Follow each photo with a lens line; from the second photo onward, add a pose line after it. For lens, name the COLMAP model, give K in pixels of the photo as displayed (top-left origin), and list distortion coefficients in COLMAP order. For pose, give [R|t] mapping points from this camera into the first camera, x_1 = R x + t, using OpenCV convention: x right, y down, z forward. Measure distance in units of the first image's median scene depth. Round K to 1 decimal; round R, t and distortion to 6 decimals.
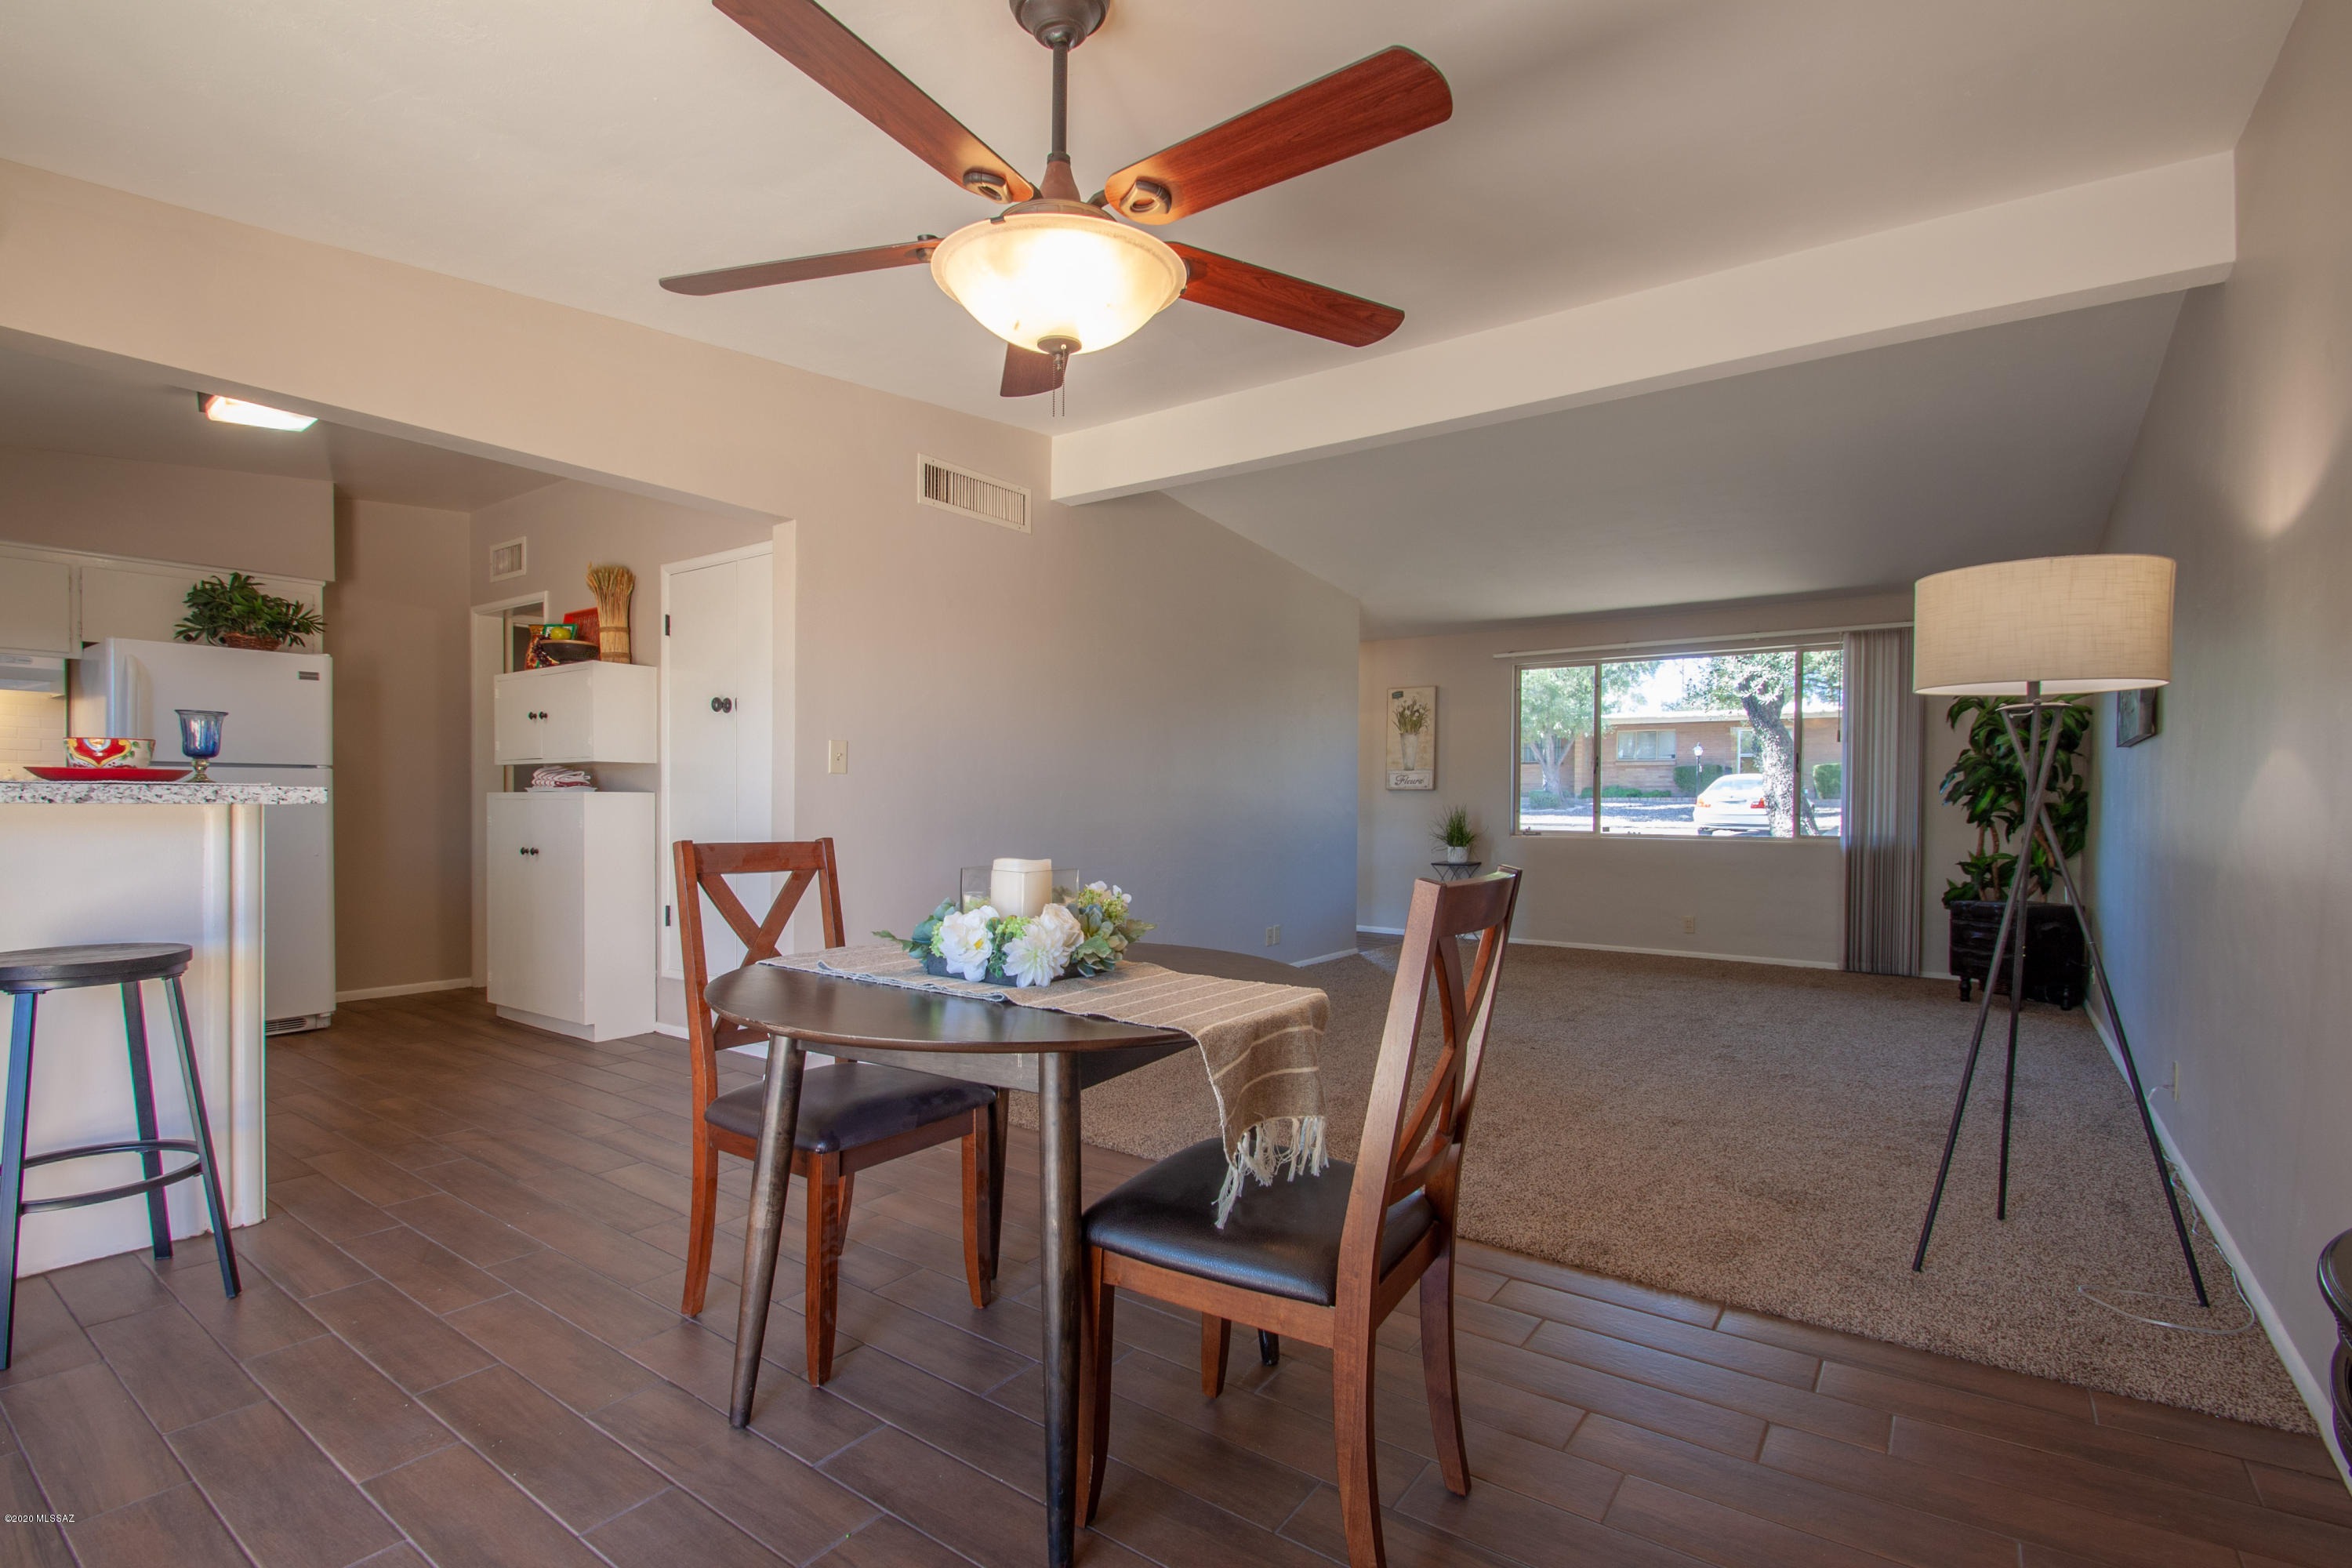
lens RADIAL K [[1117.9, 0, 1153.9], [0, 1117.9, 808.9], [0, 0, 1]] dist [0.000489, -0.000118]
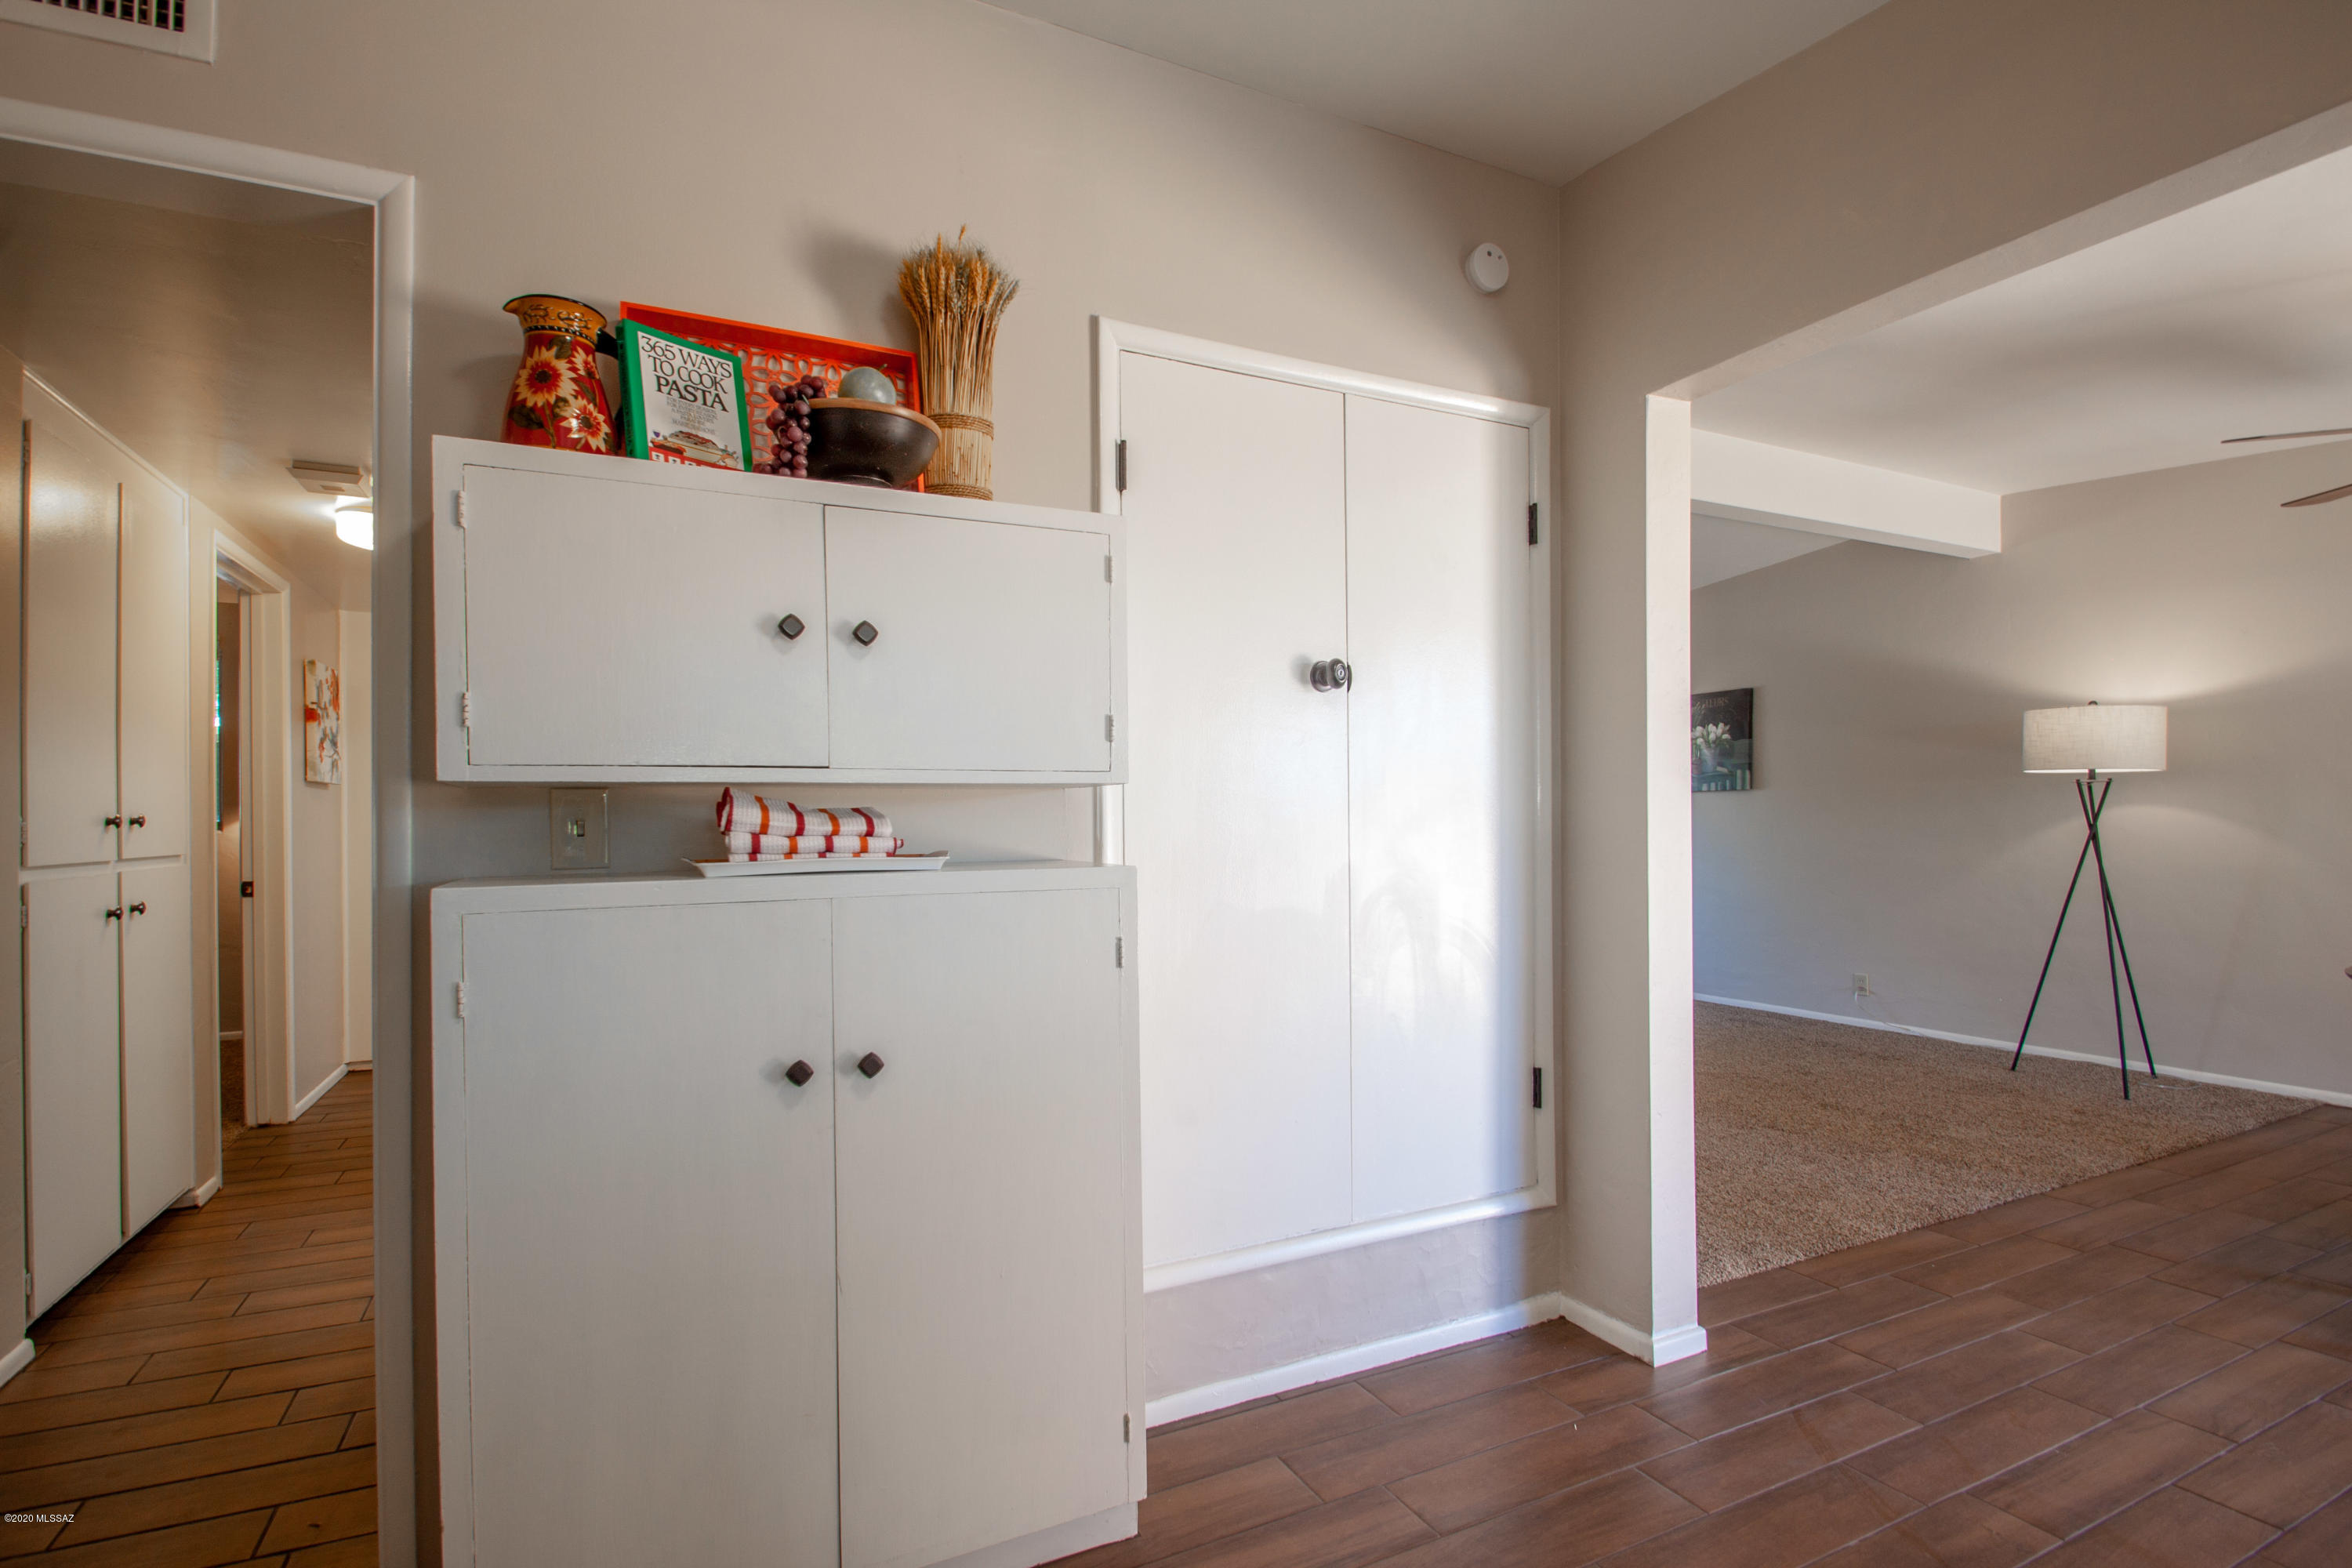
lens RADIAL K [[1117.9, 0, 1153.9], [0, 1117.9, 808.9], [0, 0, 1]] dist [0.000489, -0.000118]
pose [[0.466141, -0.001787, 0.884709, -0.562488], [0.013427, 0.999897, -0.005055, -0.022490], [-0.884609, 0.014235, 0.466117, 0.554491]]
